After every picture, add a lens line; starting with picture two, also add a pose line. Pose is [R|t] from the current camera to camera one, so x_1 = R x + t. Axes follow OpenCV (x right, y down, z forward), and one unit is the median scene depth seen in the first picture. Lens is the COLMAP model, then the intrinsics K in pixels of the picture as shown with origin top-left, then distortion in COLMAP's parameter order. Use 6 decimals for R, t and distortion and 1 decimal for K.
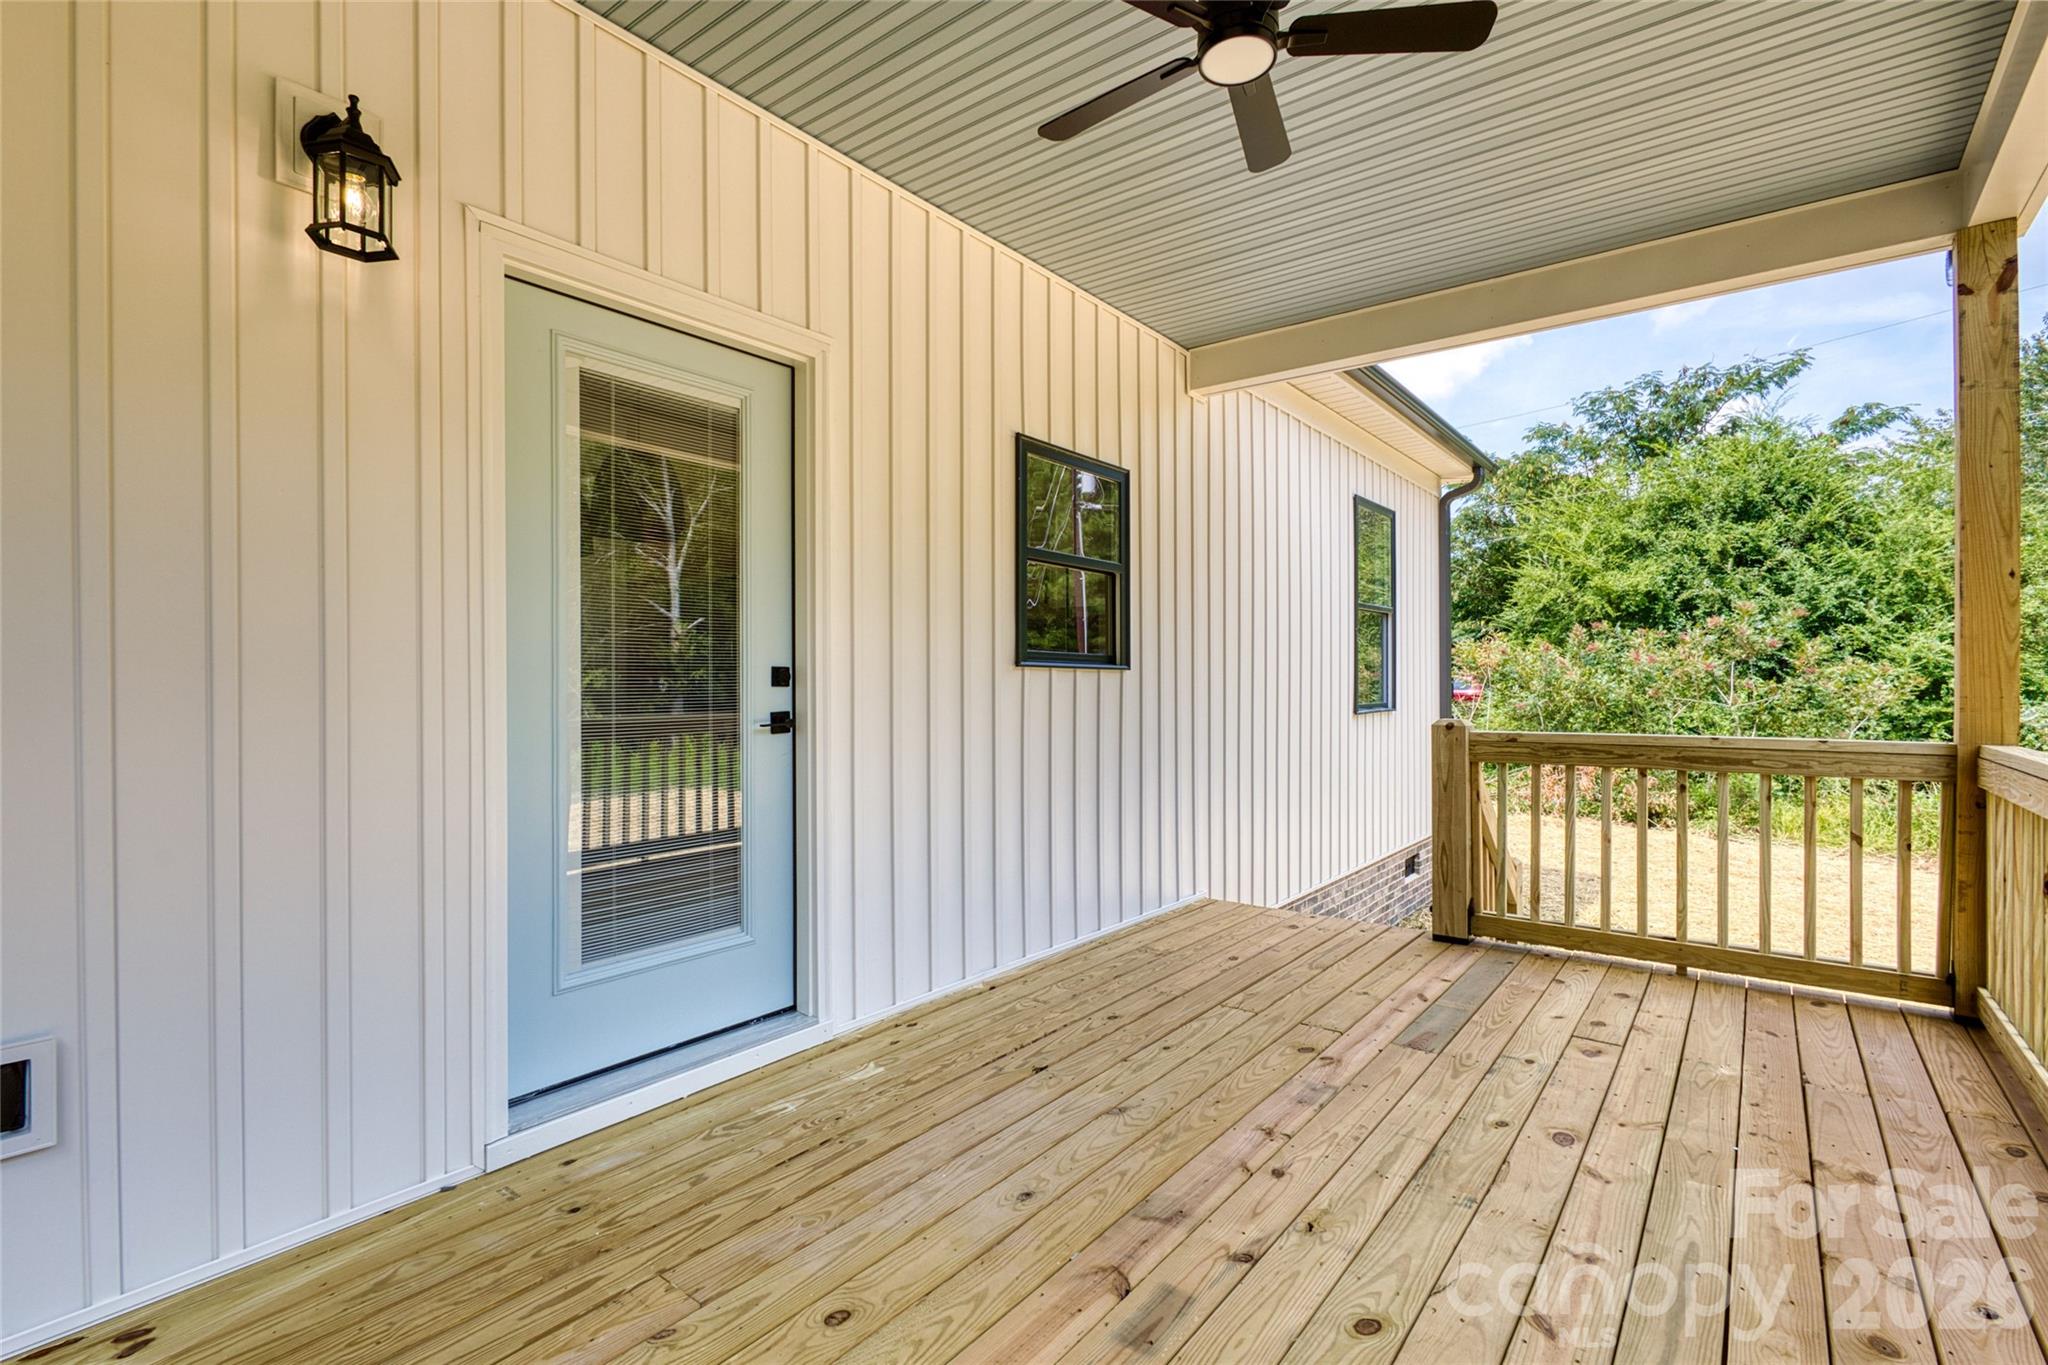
lens RADIAL K [[958.1, 0, 1032.4], [0, 958.1, 688.6], [0, 0, 1]] dist [-0.000387, 0.000390]
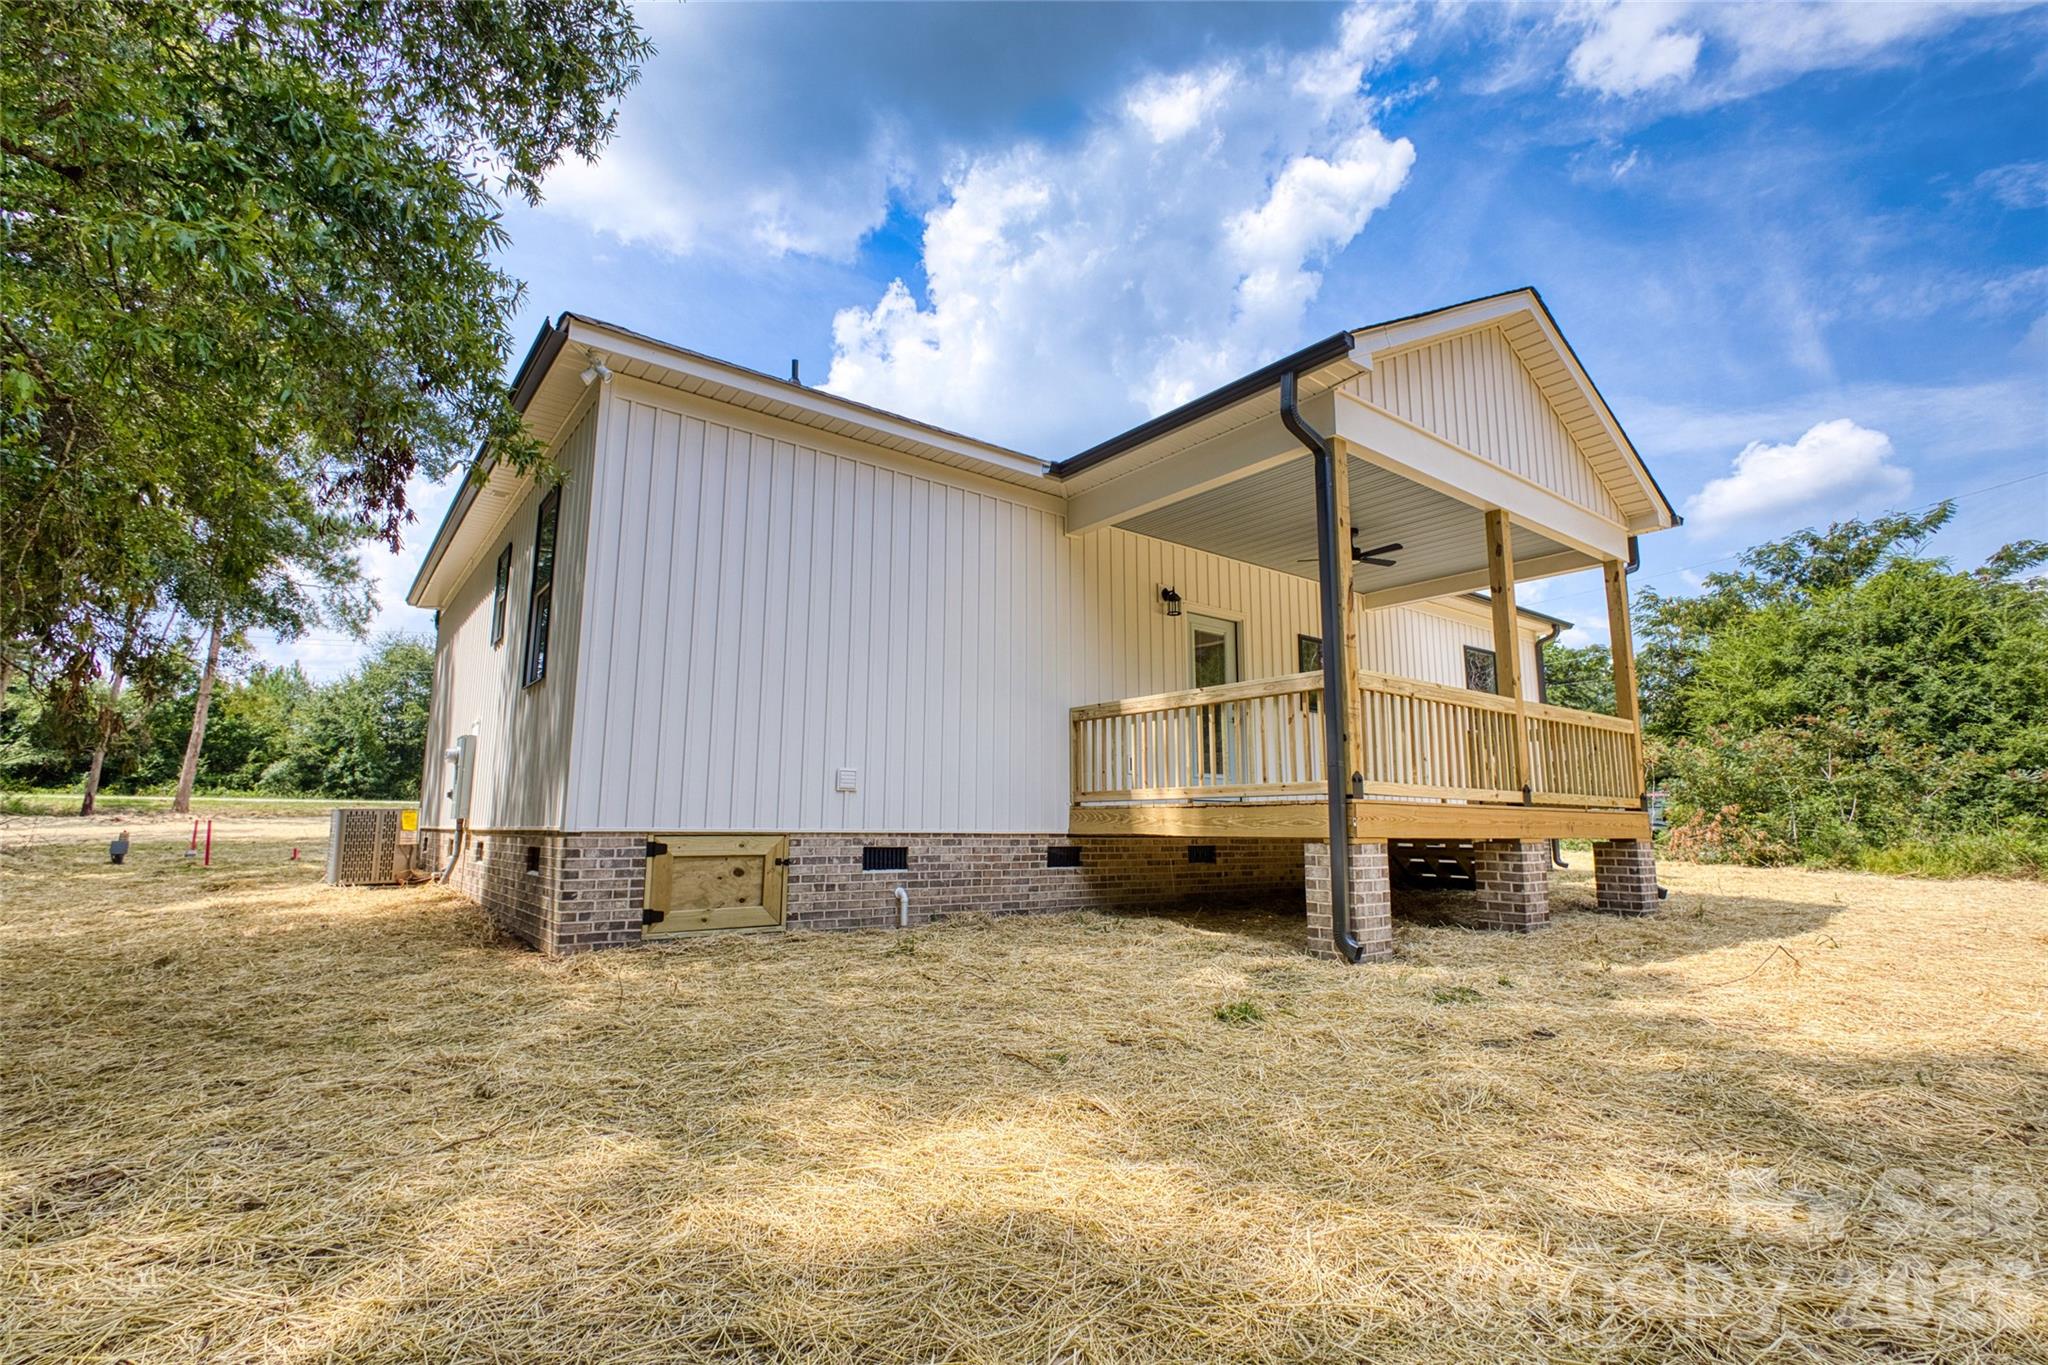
lens RADIAL K [[941.1, 0, 1024.0], [0, 941.1, 682.5], [0, 0, 1]] dist [-0.001385, -0.000010]
pose [[0.966802, -0.035019, -0.253114, -0.023342], [-0.007403, 0.986310, -0.164735, 0.080328], [0.255418, 0.161140, 0.953308, -0.431136]]
